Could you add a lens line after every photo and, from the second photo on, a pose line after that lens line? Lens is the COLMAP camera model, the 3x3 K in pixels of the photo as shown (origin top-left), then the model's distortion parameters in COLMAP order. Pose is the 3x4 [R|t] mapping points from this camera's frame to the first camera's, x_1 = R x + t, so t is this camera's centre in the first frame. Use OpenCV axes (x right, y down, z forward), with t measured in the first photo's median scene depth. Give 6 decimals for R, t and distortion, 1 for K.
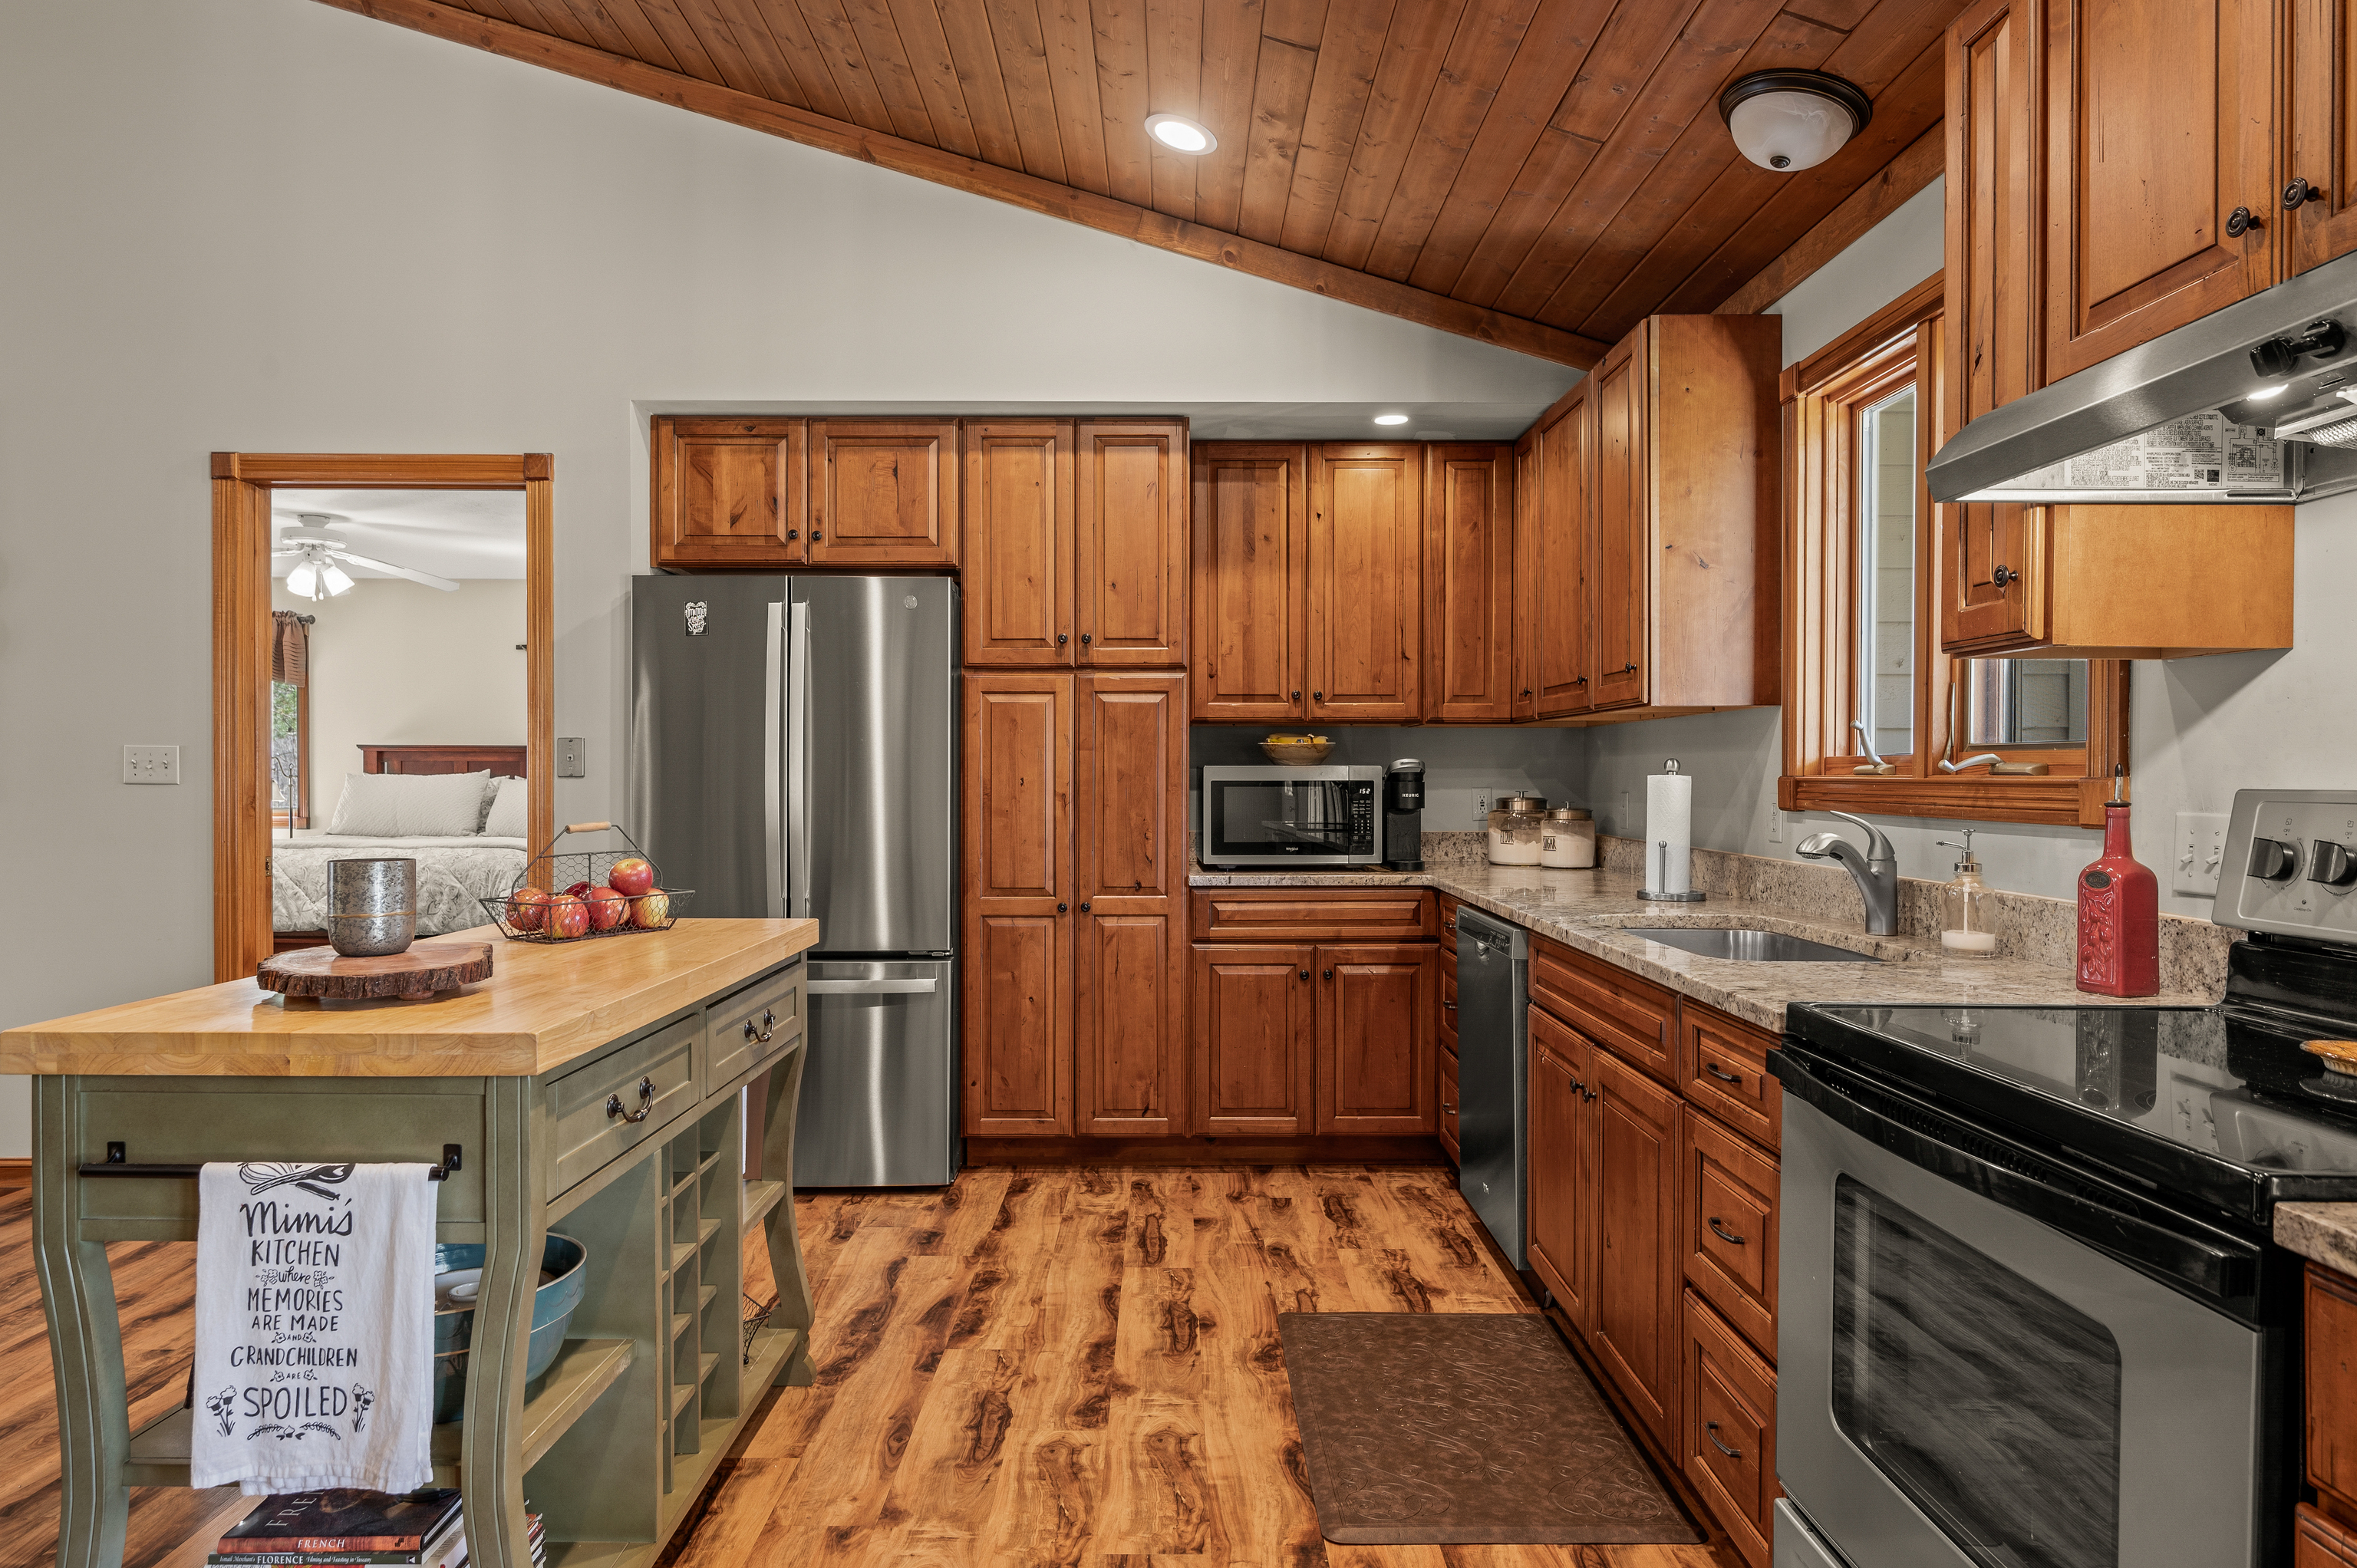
lens RADIAL K [[1358.6, 0, 1184.2], [0, 1358.6, 779.4], [0, 0, 1]] dist [-0.002959, 0.000233]
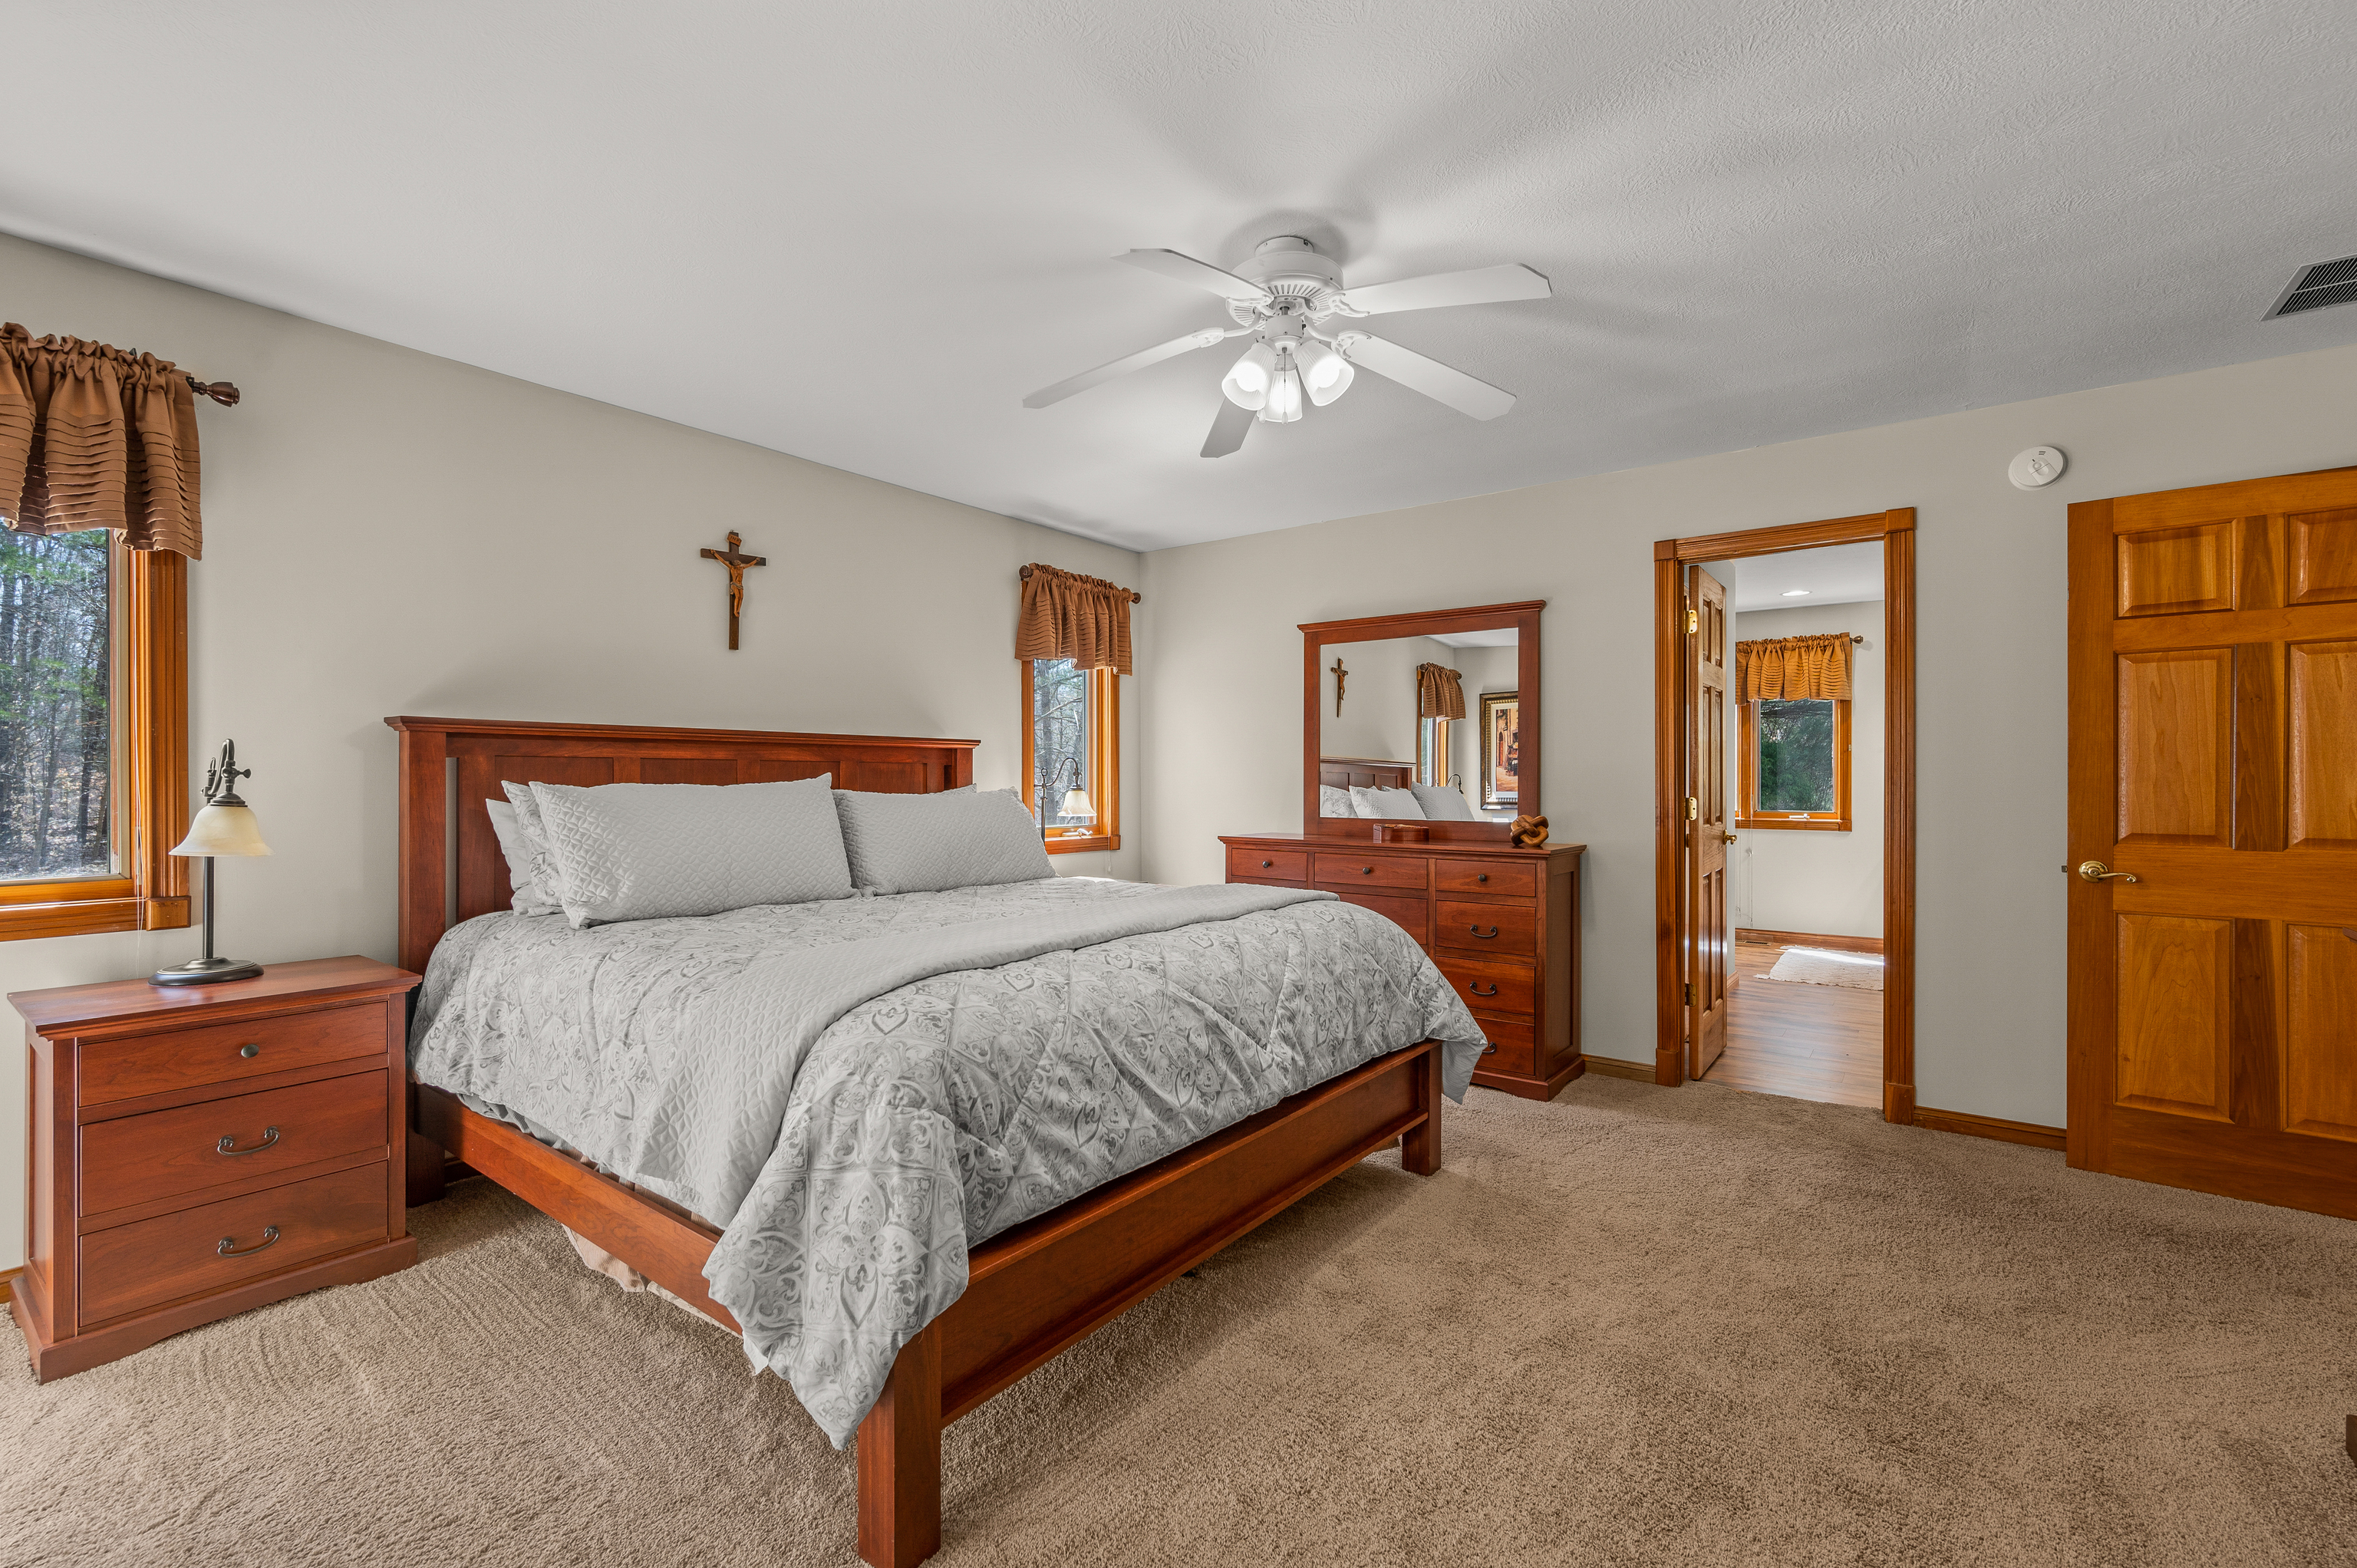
lens RADIAL K [[1011.8, 0, 1170.4], [0, 1011.8, 779.9], [0, 0, 1]] dist [0.001196, -0.000051]
pose [[0.612245, -0.004505, 0.790655, -1.517448], [0.007081, 0.999975, 0.000215, -0.007316], [-0.790636, 0.005467, 0.612262, 1.286864]]
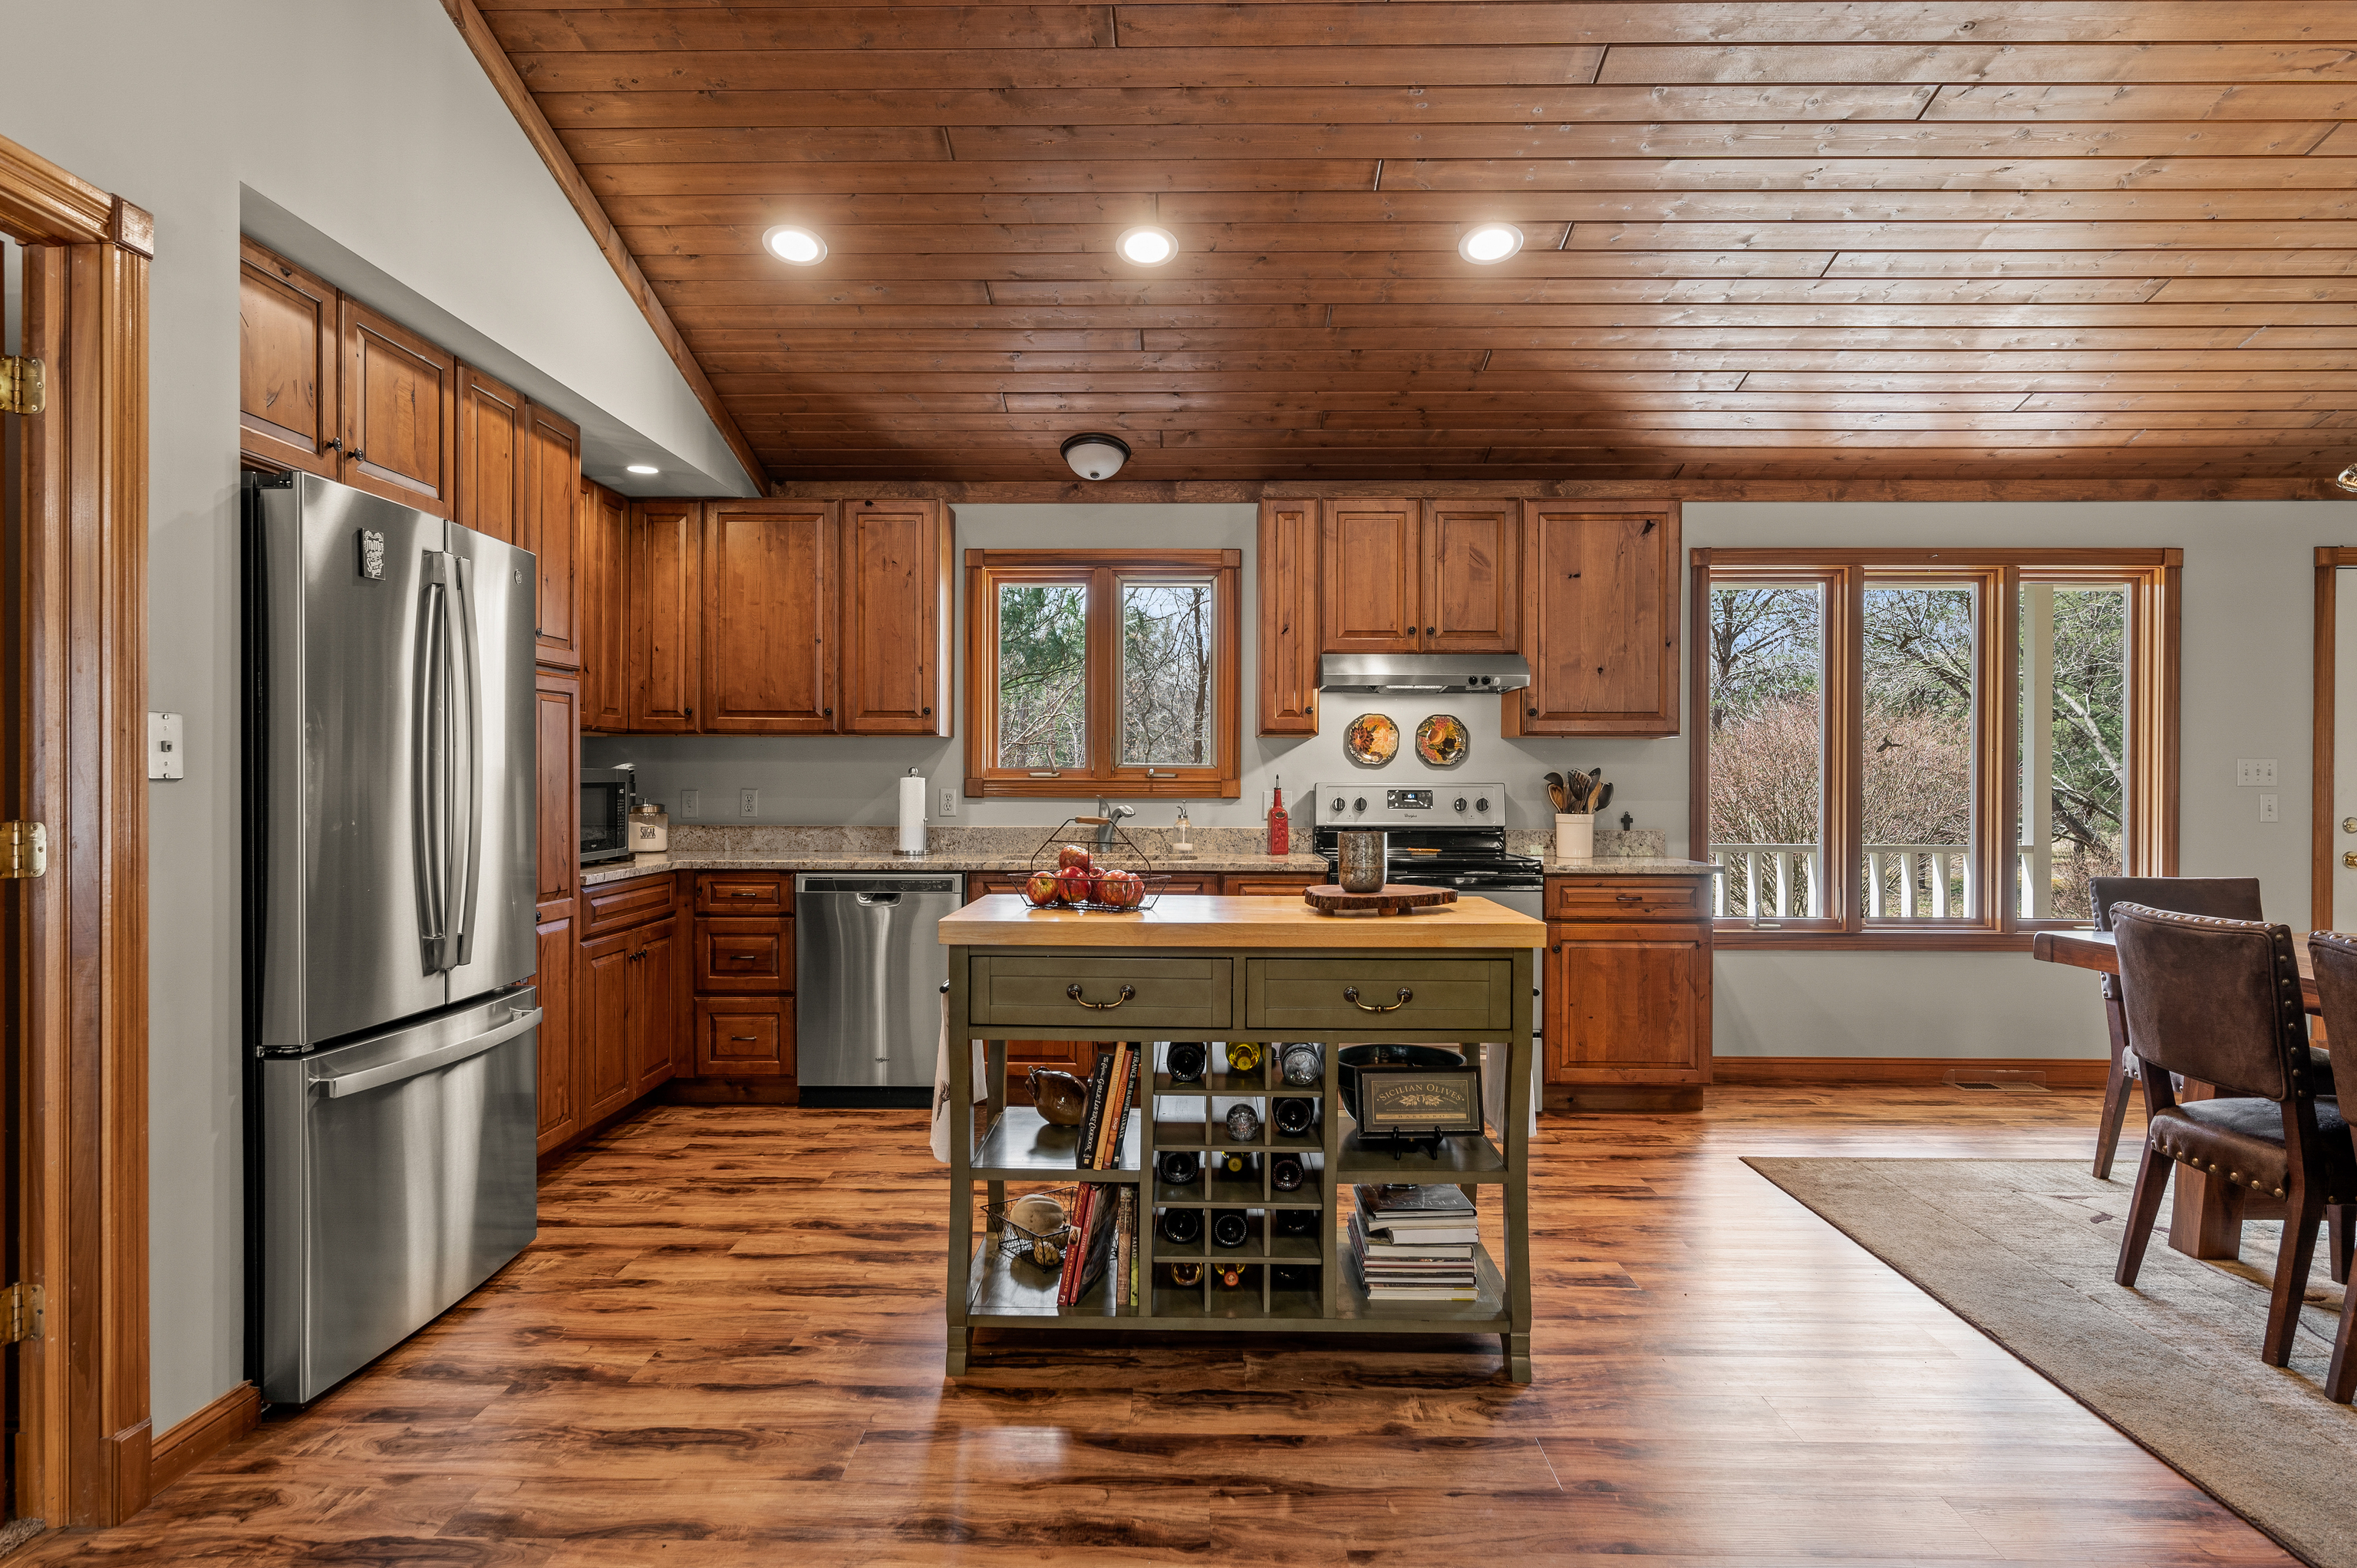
lens RADIAL K [[1327.7, 0, 1147.2], [0, 1327.7, 783.3], [0, 0, 1]] dist [-0.000019, -0.001239]
pose [[0.043267, -0.004284, 0.999054, -0.973773], [0.001745, 0.999990, 0.004212, -0.002138], [-0.999062, 0.001562, 0.043274, 0.530809]]
